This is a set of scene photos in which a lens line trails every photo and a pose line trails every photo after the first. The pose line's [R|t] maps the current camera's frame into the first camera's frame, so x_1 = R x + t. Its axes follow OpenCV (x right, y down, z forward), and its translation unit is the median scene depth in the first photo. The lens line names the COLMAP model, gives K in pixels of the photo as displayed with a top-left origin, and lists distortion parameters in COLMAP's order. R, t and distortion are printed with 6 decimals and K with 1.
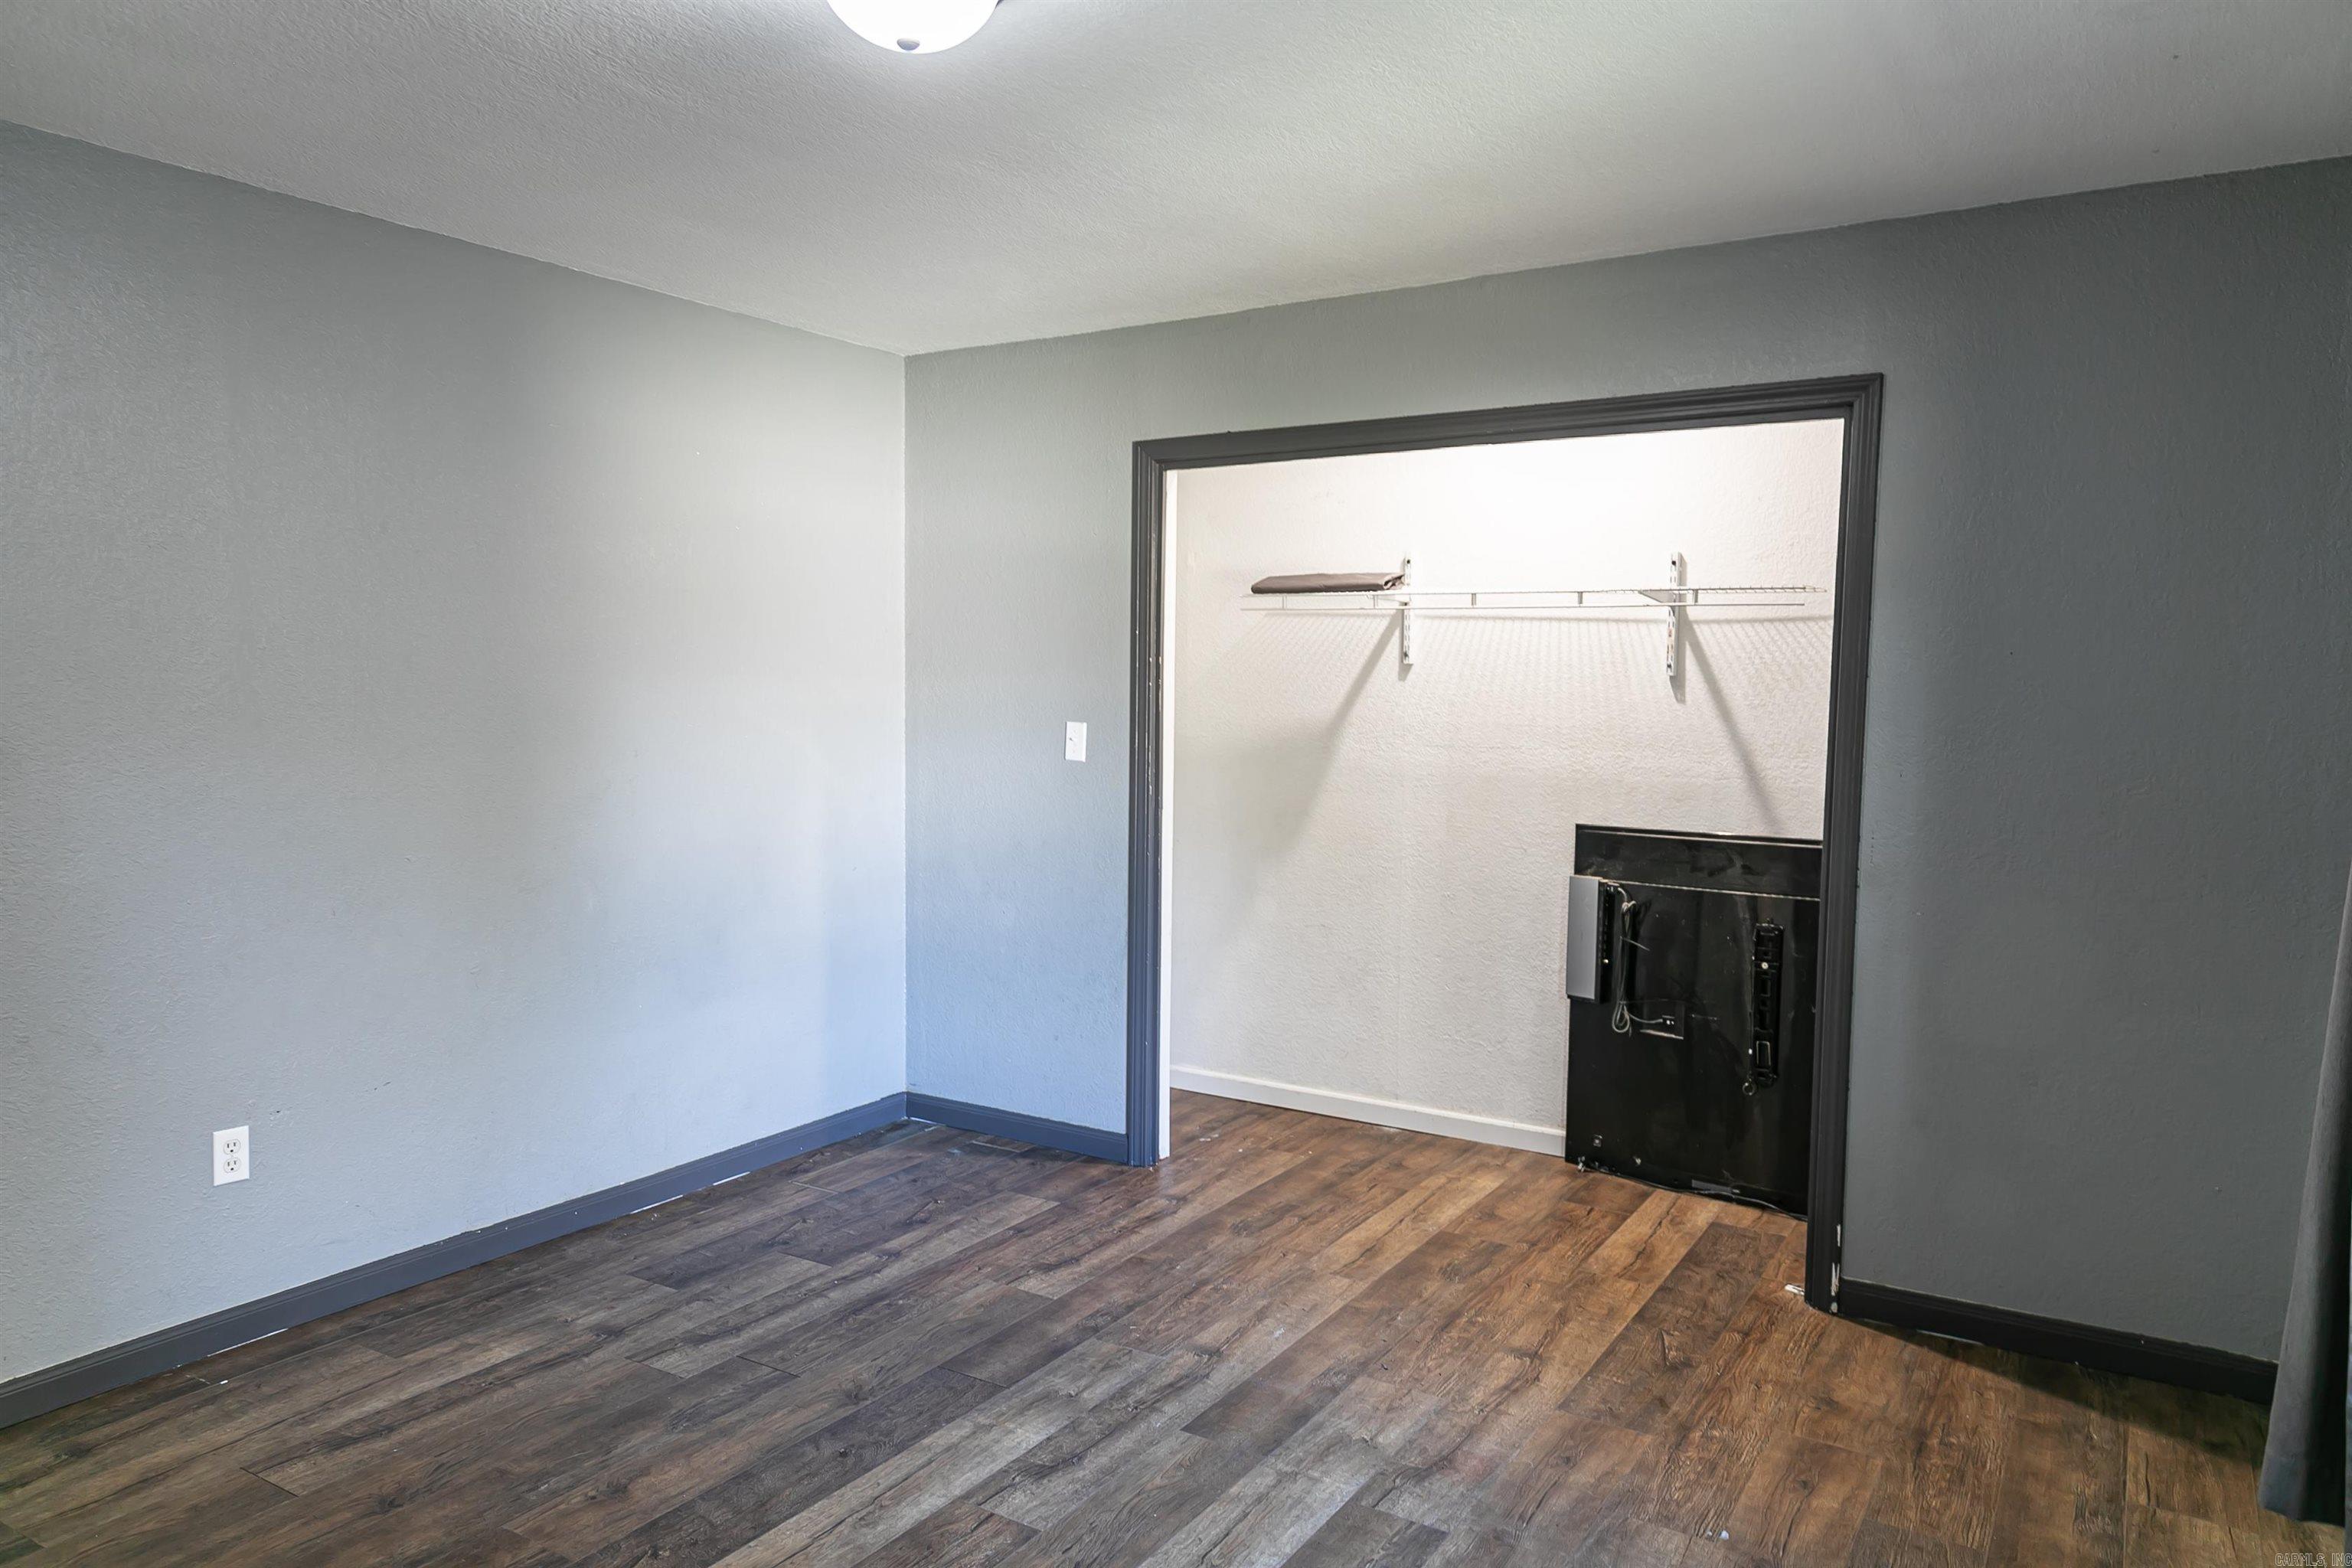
lens RADIAL K [[1581.2, 0, 1176.0], [0, 1581.2, 784.0], [0, 0, 1]] dist [0.020993, -0.003206]
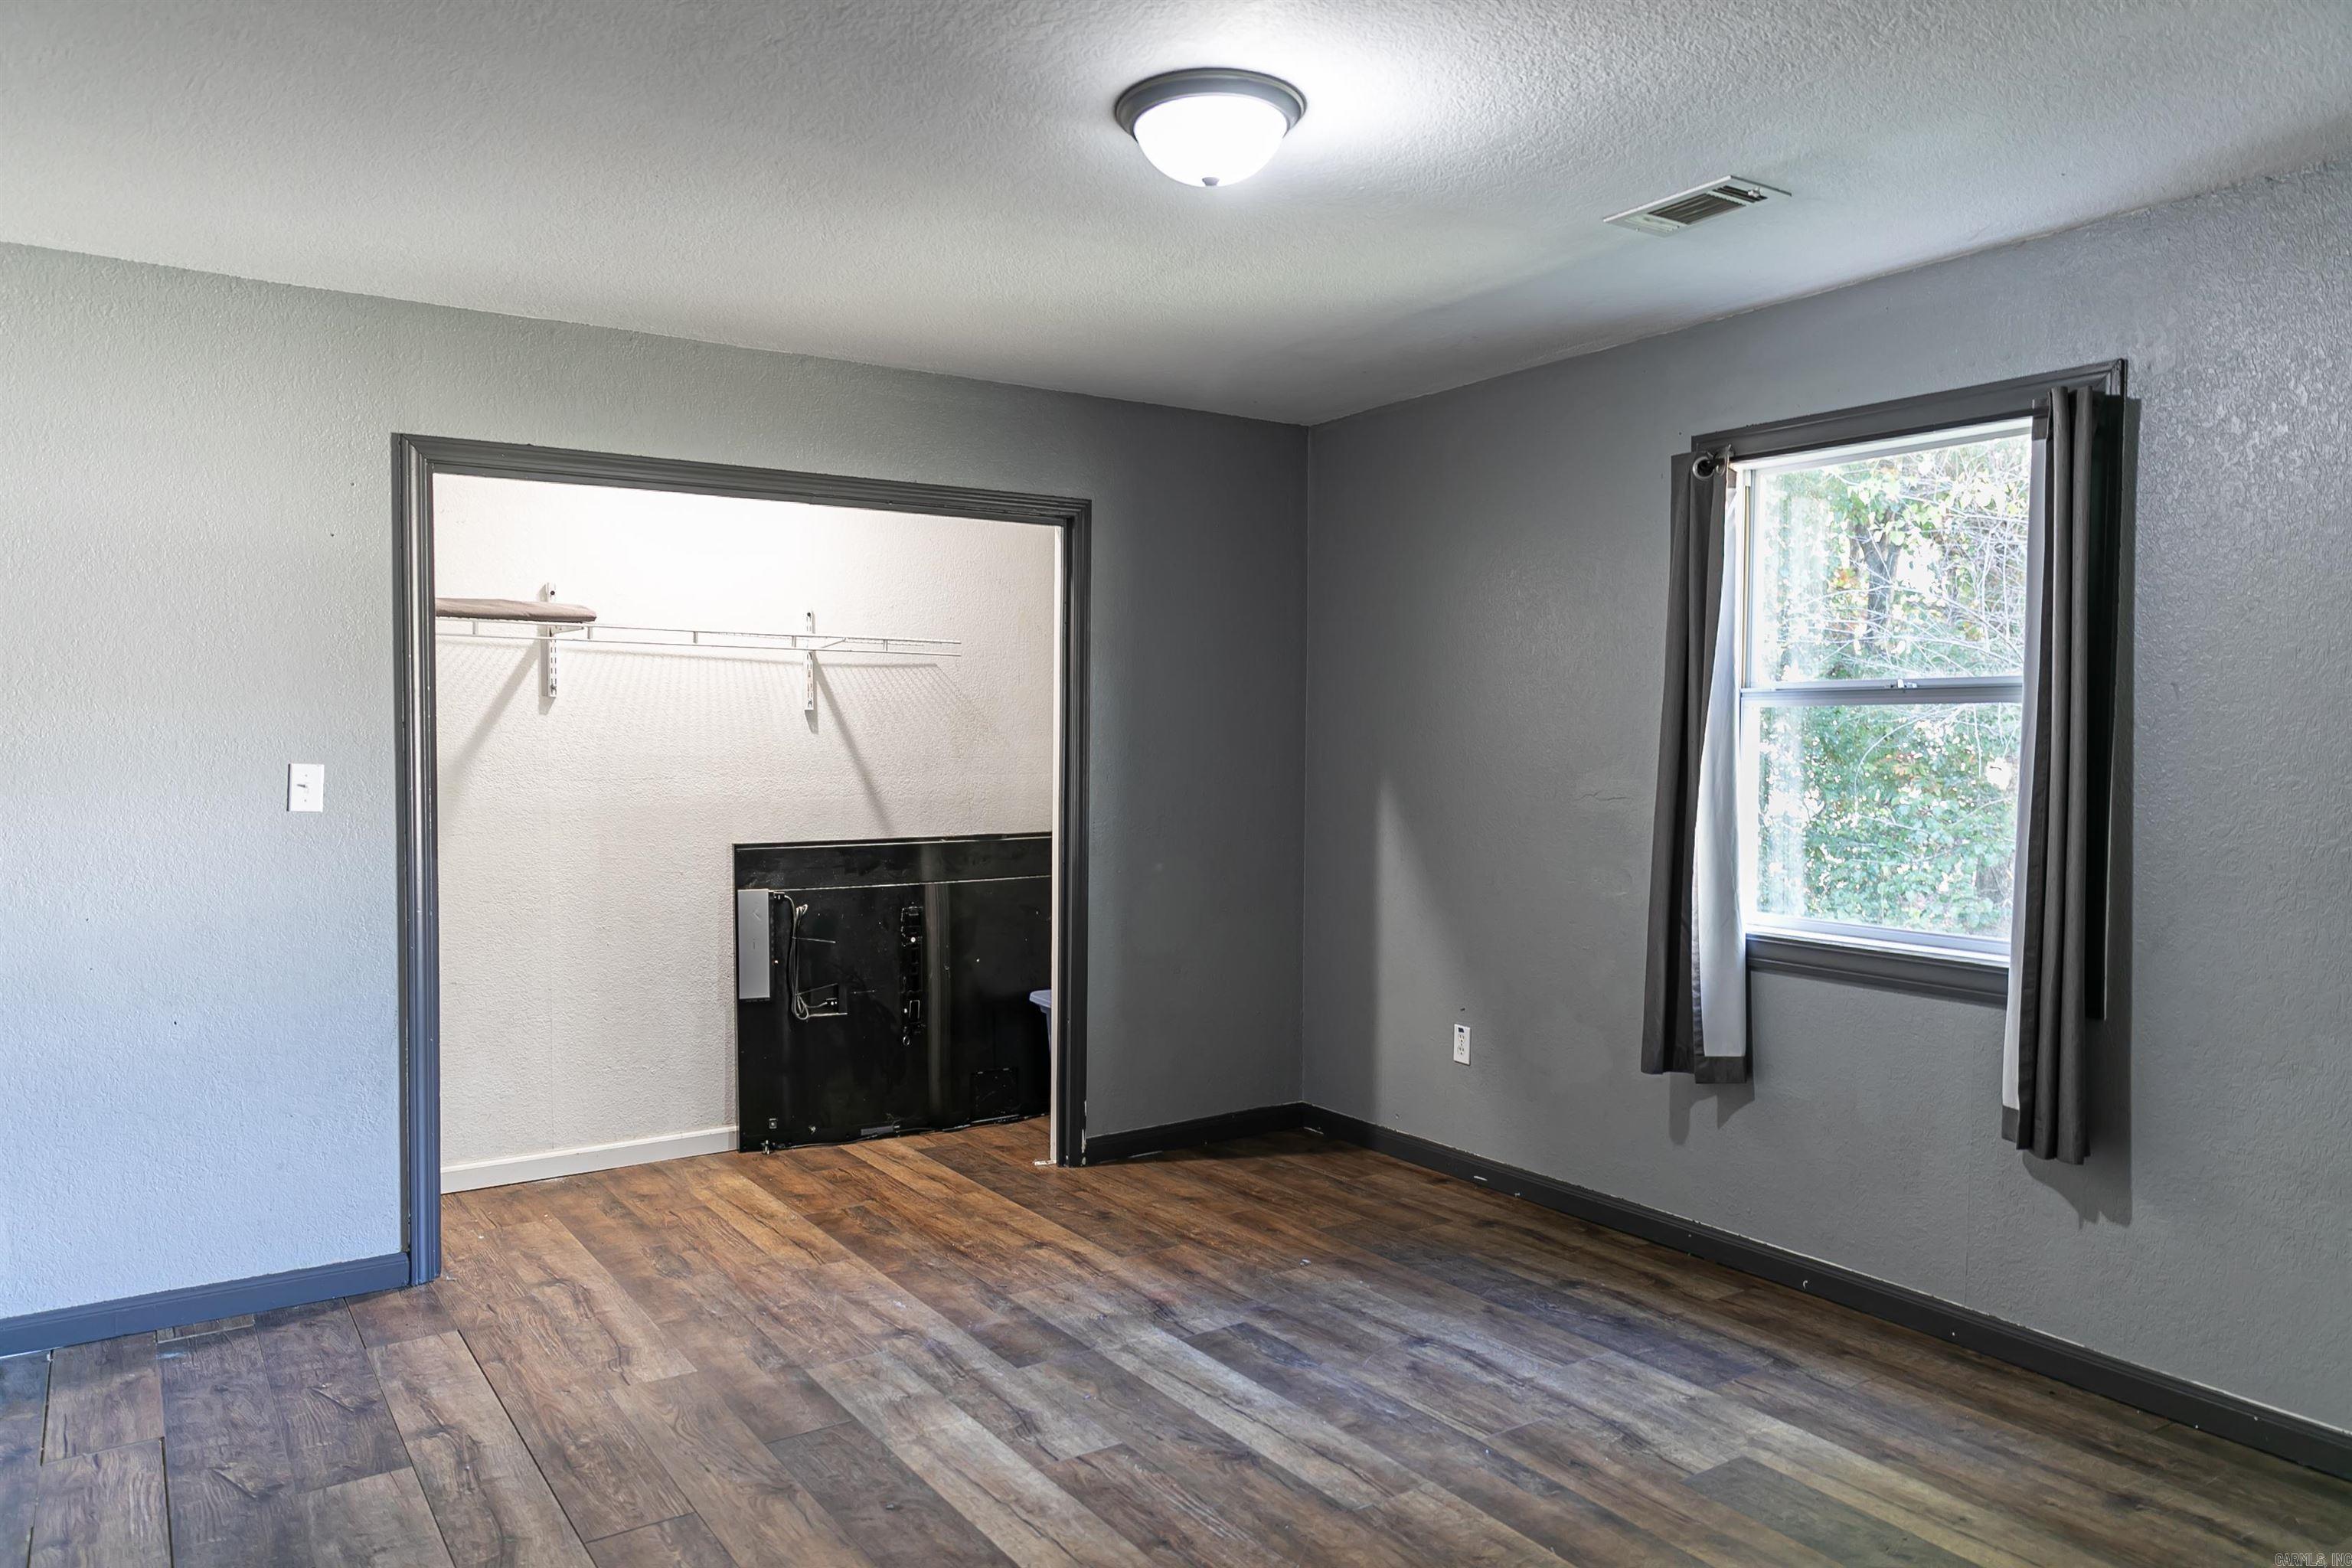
lens RADIAL K [[1581.2, 0, 1176.0], [0, 1581.2, 784.0], [0, 0, 1]] dist [0.020993, -0.003206]
pose [[0.398528, -0.037401, 0.916393, -0.723529], [0.064587, 0.997832, 0.012637, -0.012011], [-0.914879, 0.054151, 0.400080, 0.312876]]
